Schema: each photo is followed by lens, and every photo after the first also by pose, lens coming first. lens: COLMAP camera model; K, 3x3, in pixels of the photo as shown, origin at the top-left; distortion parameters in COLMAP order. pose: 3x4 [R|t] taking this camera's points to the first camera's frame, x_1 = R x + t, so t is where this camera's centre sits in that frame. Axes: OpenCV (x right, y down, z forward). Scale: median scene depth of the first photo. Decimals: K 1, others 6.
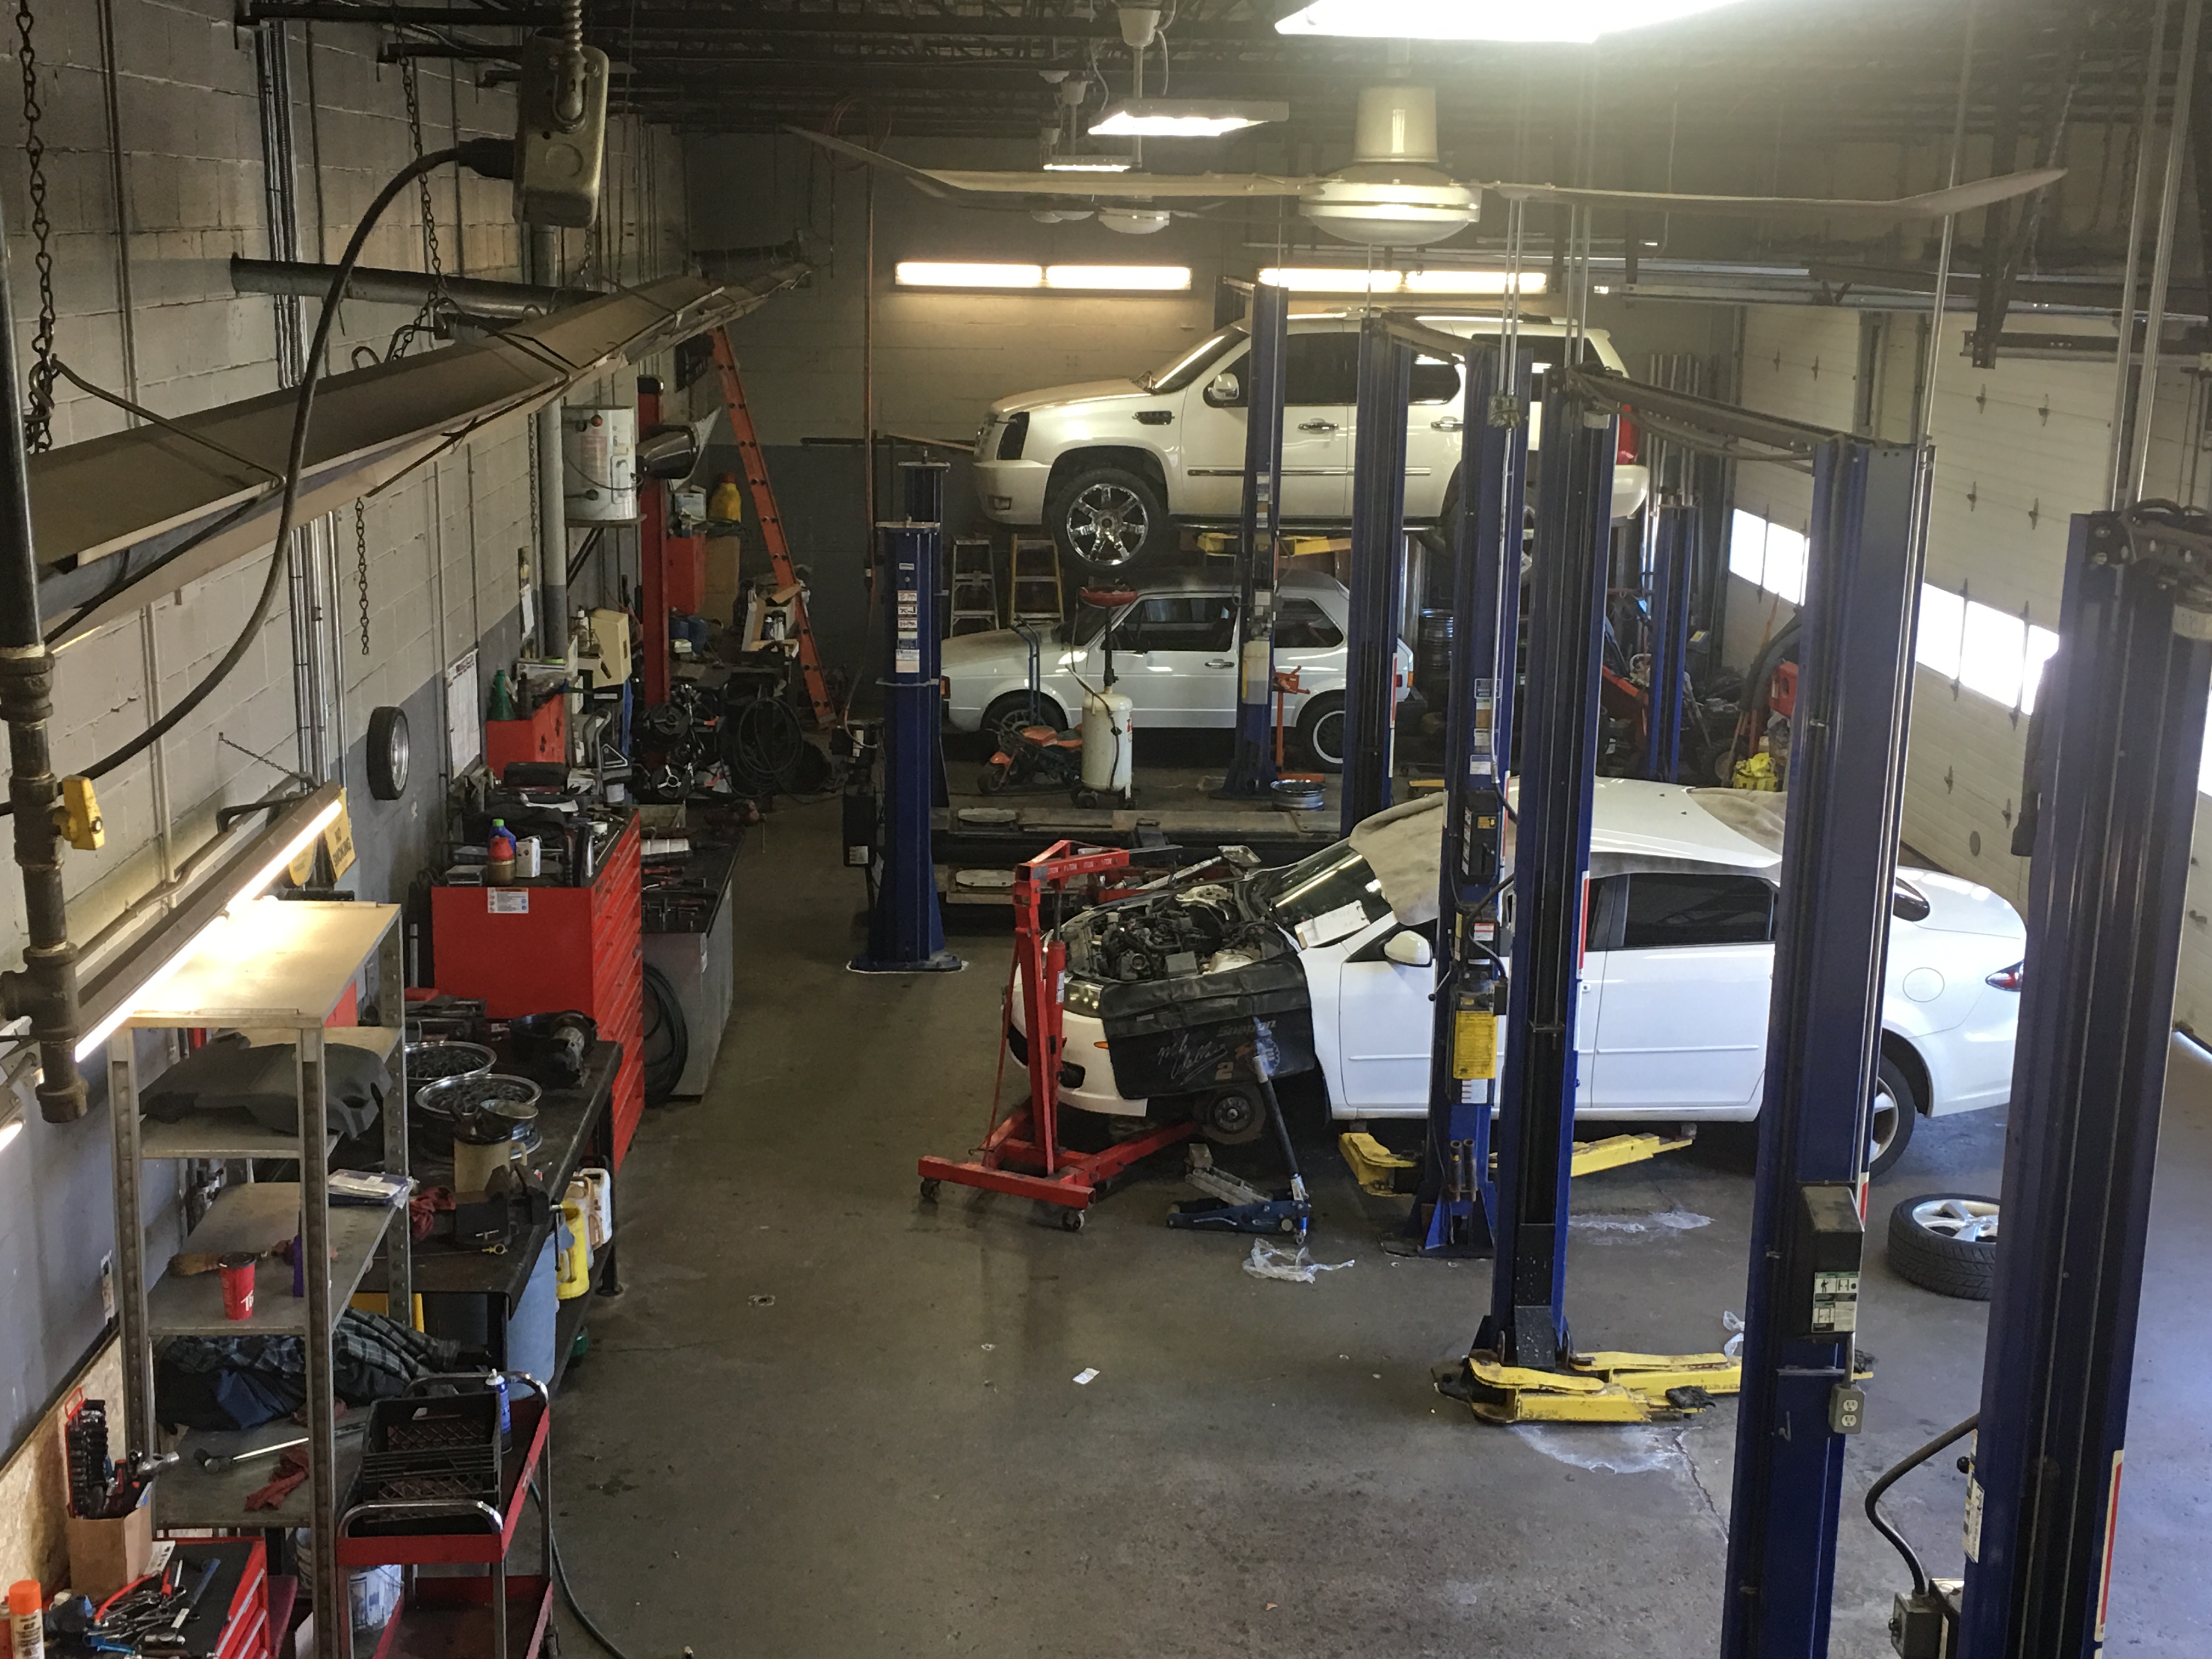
lens RADIAL K [[2711.2, 0, 1106.0], [0, 2711.2, 829.5], [0, 0, 1]] dist [0.065476, -0.026662]
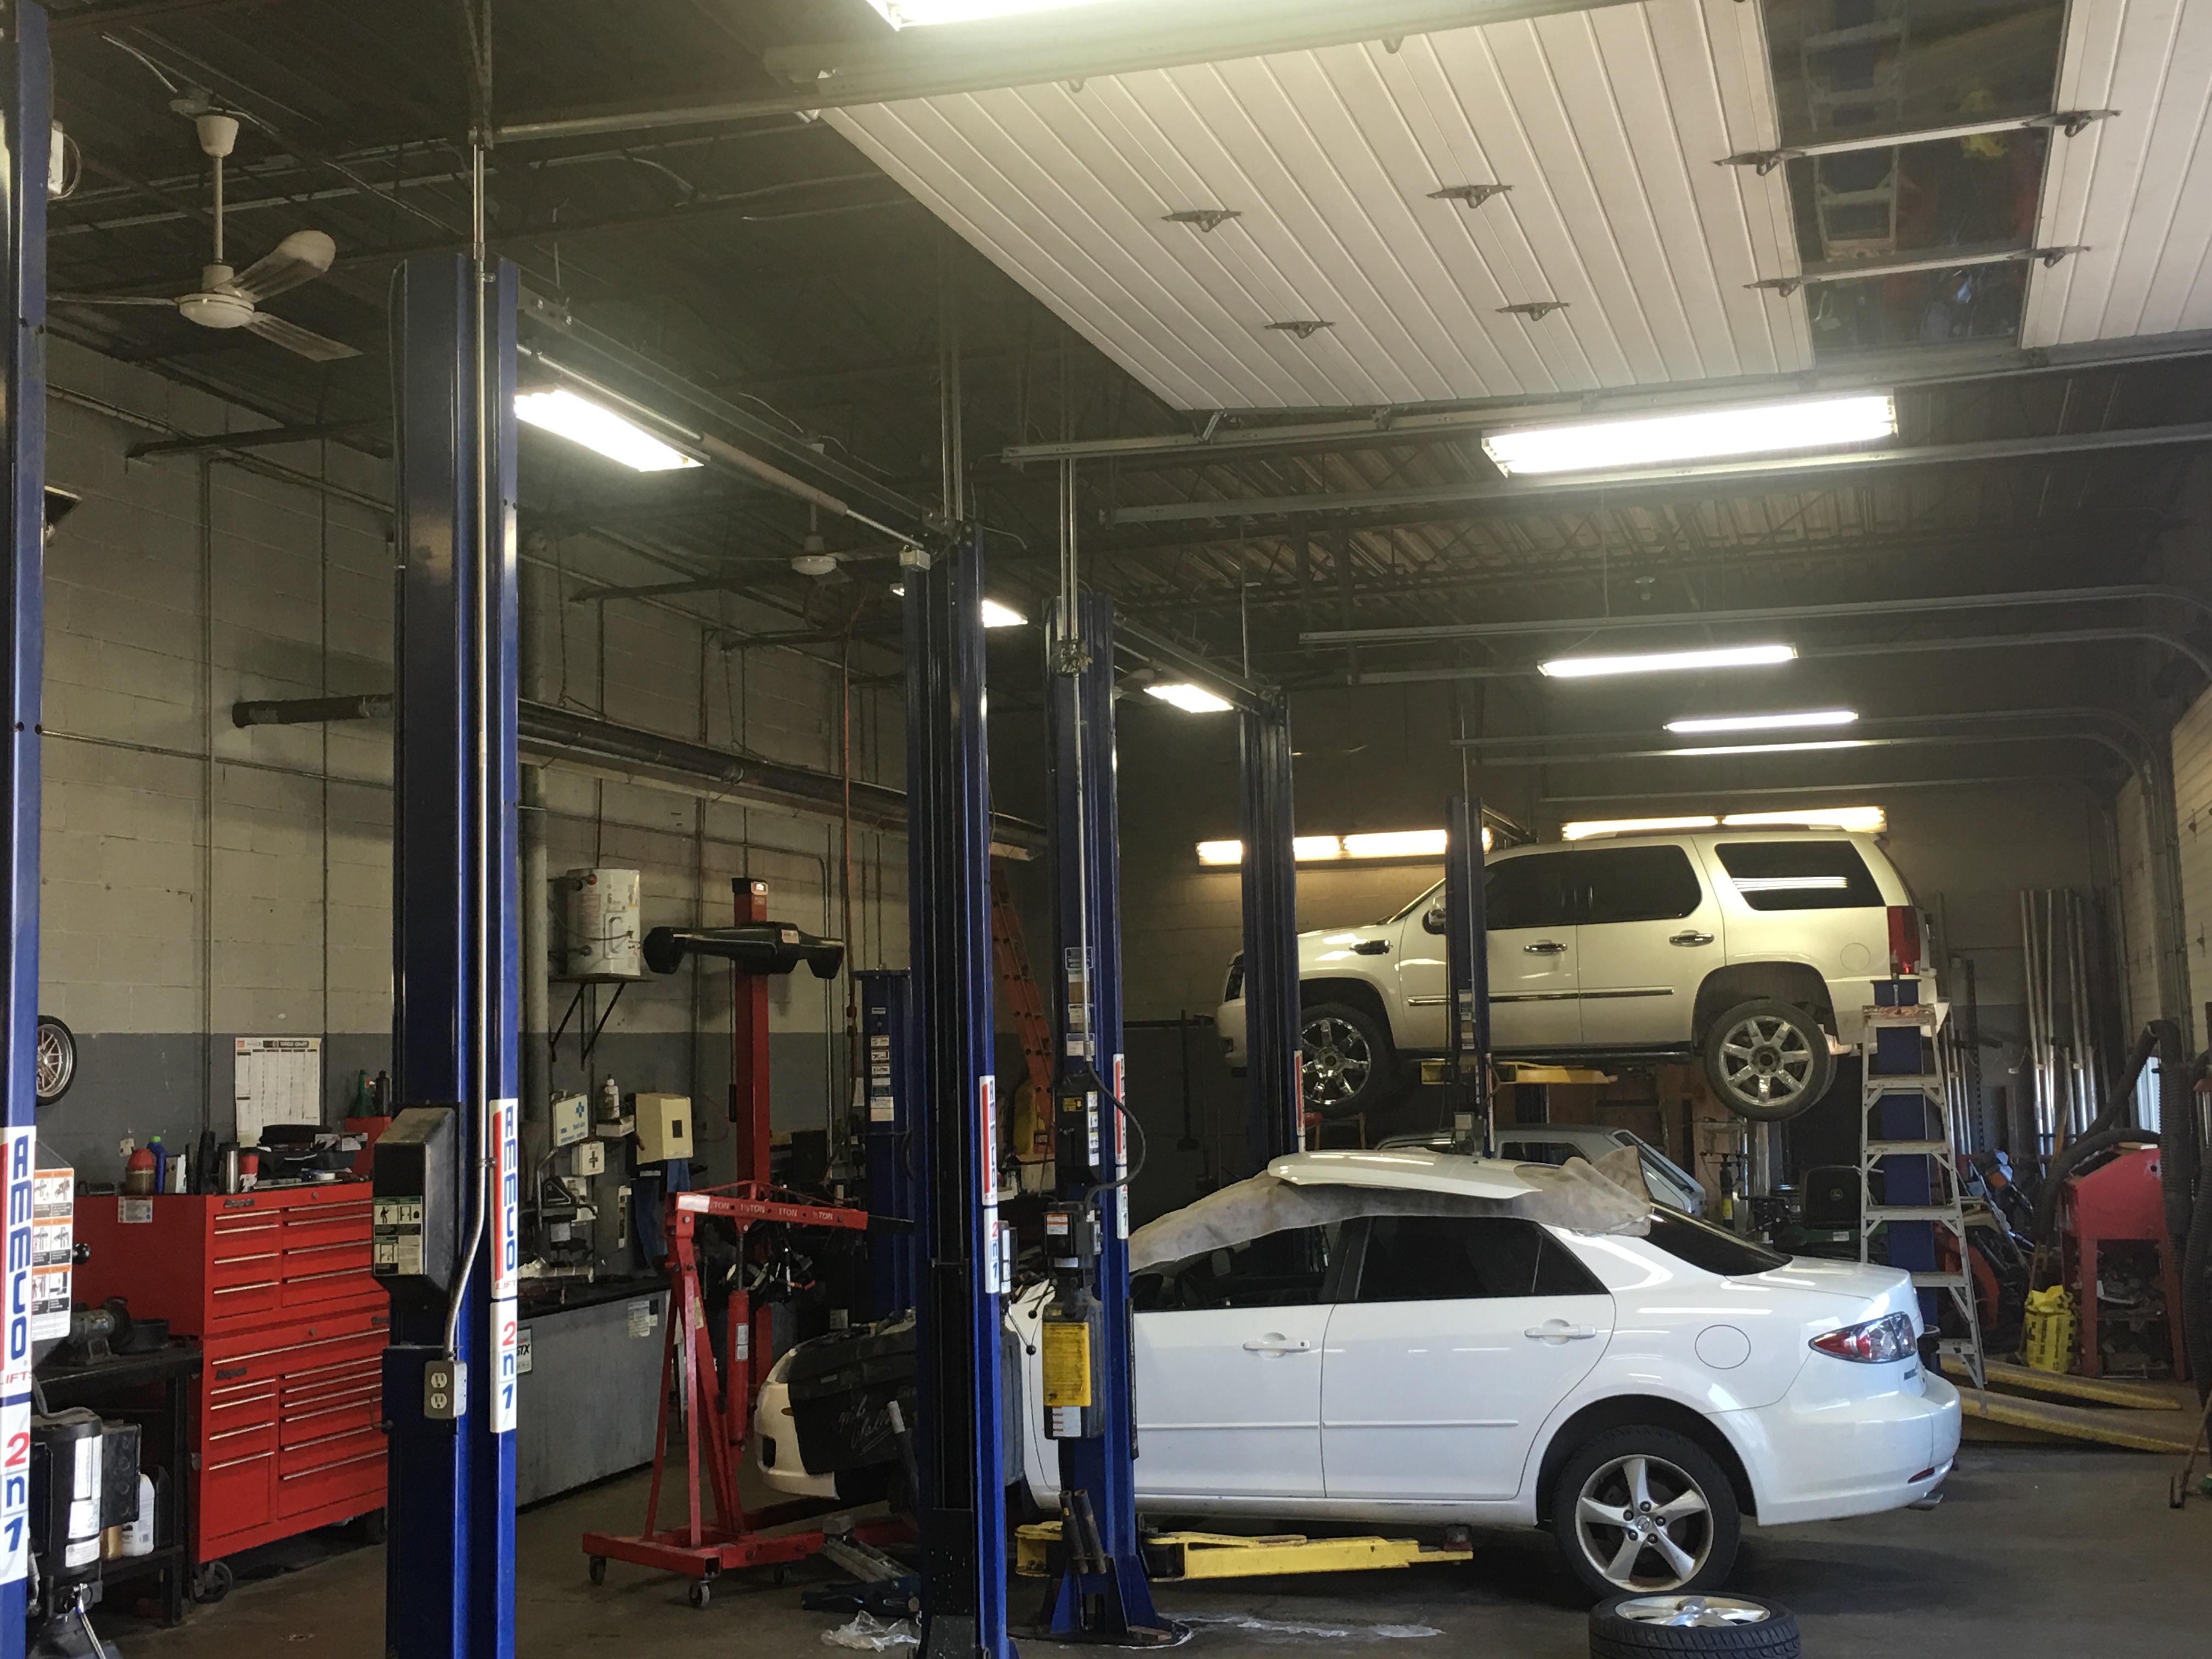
lens RADIAL K [[2711.2, 0, 1106.0], [0, 2711.2, 829.5], [0, 0, 1]] dist [0.065476, -0.026662]
pose [[0.930881, -0.075360, -0.357465, 0.433187], [-0.041850, 0.950053, -0.309271, 0.169979], [0.362917, 0.302854, 0.881232, 0.176104]]
